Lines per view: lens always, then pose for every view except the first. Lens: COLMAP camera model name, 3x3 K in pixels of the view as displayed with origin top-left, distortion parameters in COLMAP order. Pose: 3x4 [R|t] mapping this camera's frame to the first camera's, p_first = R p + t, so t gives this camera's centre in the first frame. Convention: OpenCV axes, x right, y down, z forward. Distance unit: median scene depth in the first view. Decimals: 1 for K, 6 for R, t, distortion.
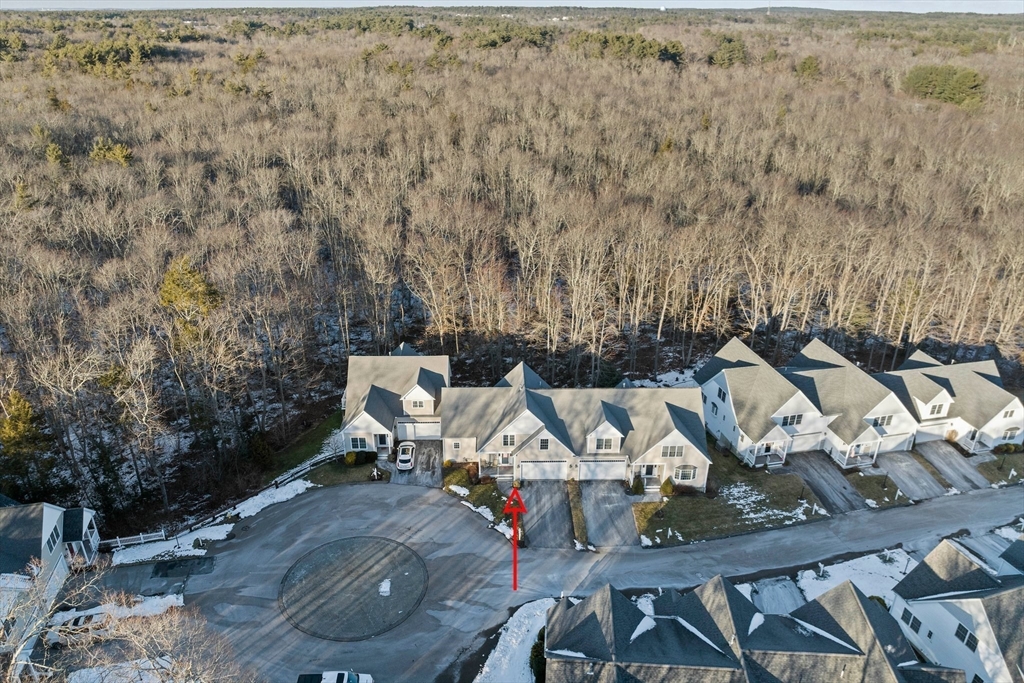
lens RADIAL K [[726.7, 0, 511.3], [0, 726.7, 357.1], [0, 0, 1]] dist [-0.035216, -0.003865]
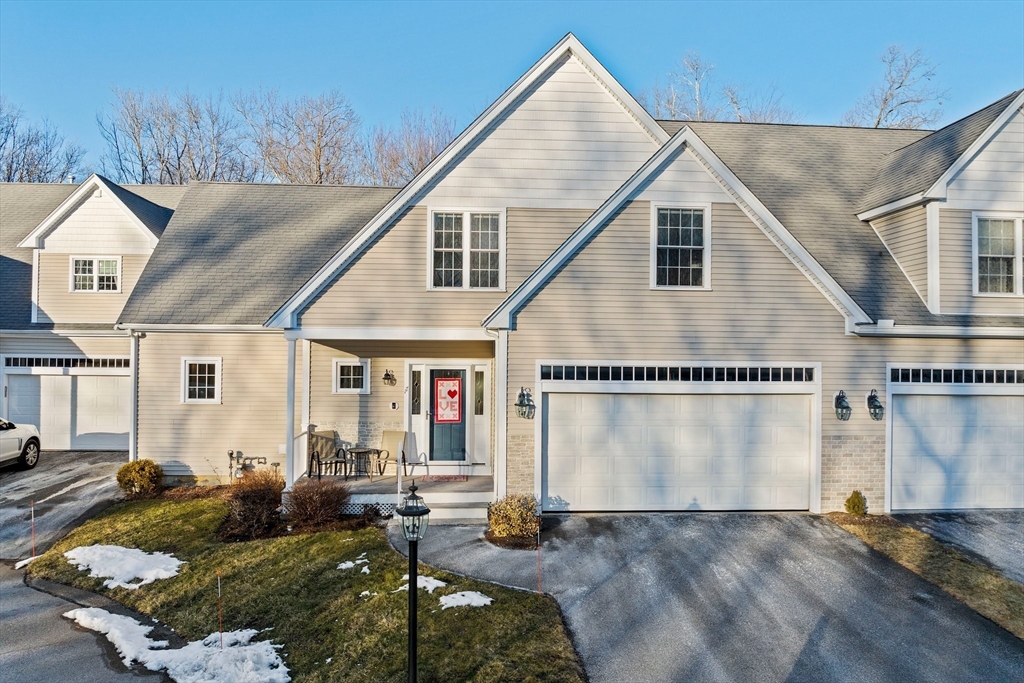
lens RADIAL K [[726.7, 0, 511.3], [0, 726.7, 357.1], [0, 0, 1]] dist [-0.035216, -0.003865]
pose [[0.999251, 0.004242, 0.038453, 0.000748], [0.013134, 0.897732, -0.440346, 0.202520], [-0.036389, 0.440522, 0.897004, 0.819112]]
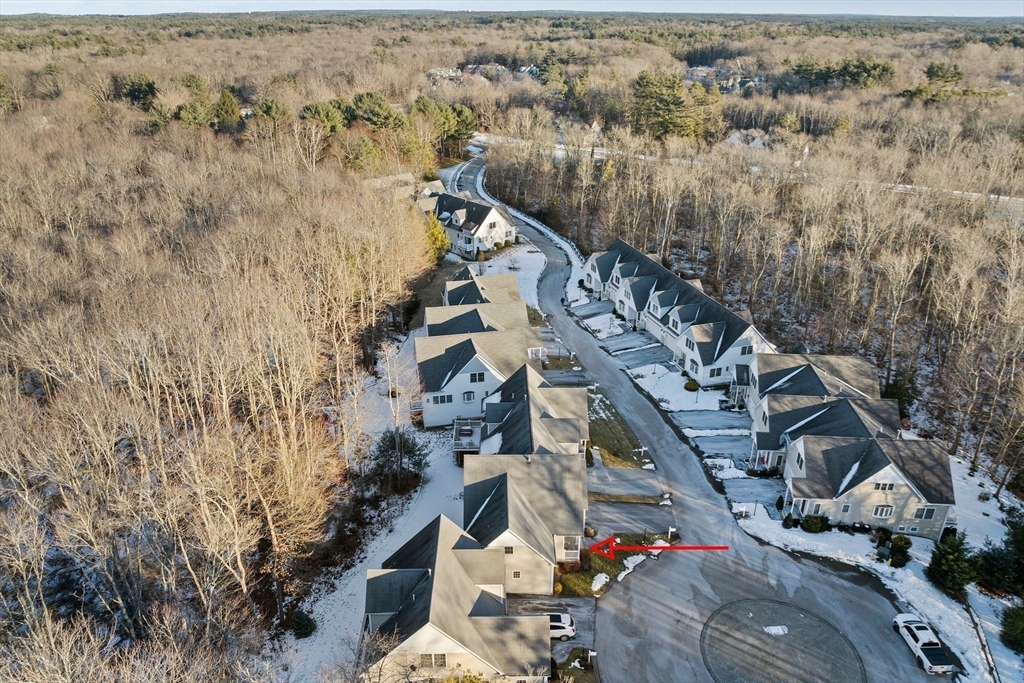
lens RADIAL K [[726.7, 0, 511.3], [0, 726.7, 357.1], [0, 0, 1]] dist [-0.035216, -0.003865]
pose [[-0.000622, -0.443979, 0.896037, -0.692938], [0.433620, 0.807295, 0.400309, -0.401264], [-0.901095, 0.388789, 0.192016, 0.800511]]
